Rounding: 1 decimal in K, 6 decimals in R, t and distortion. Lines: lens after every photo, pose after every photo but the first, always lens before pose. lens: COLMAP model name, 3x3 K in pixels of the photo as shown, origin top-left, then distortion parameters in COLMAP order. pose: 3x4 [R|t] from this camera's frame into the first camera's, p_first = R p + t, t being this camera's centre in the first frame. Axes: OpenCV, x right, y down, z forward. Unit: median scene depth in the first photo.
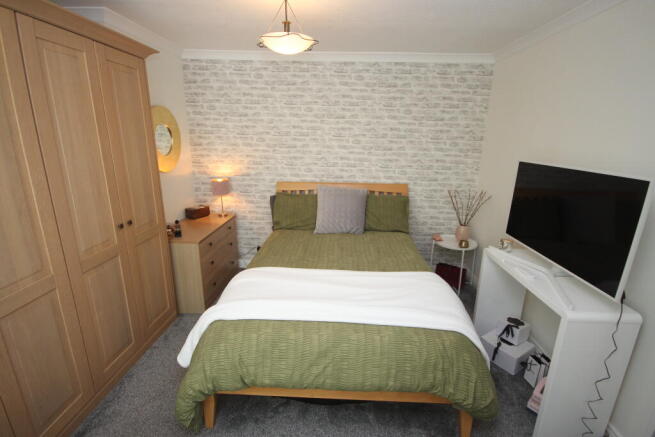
lens RADIAL K [[305.0, 0, 327.5], [0, 305.0, 218.5], [0, 0, 1]] dist [-0.000995, -0.000380]
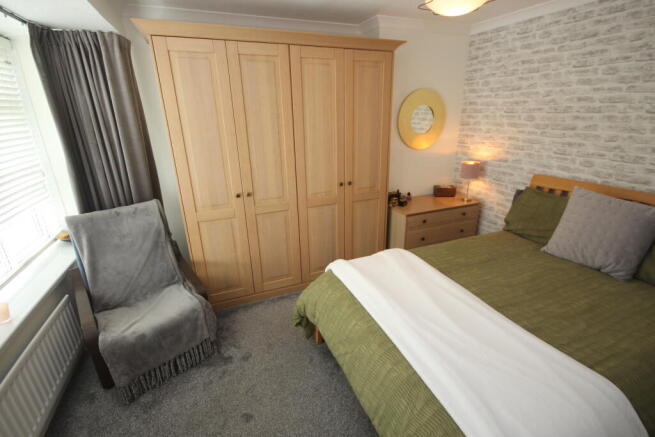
lens RADIAL K [[301.6, 0, 328.4], [0, 301.6, 215.8], [0, 0, 1]] dist [0.001451, 0.000080]
pose [[0.411402, 0.272336, -0.869817, 0.330744], [-0.217538, 0.956077, 0.196454, -0.057871], [0.885113, 0.108397, 0.452576, 0.211462]]
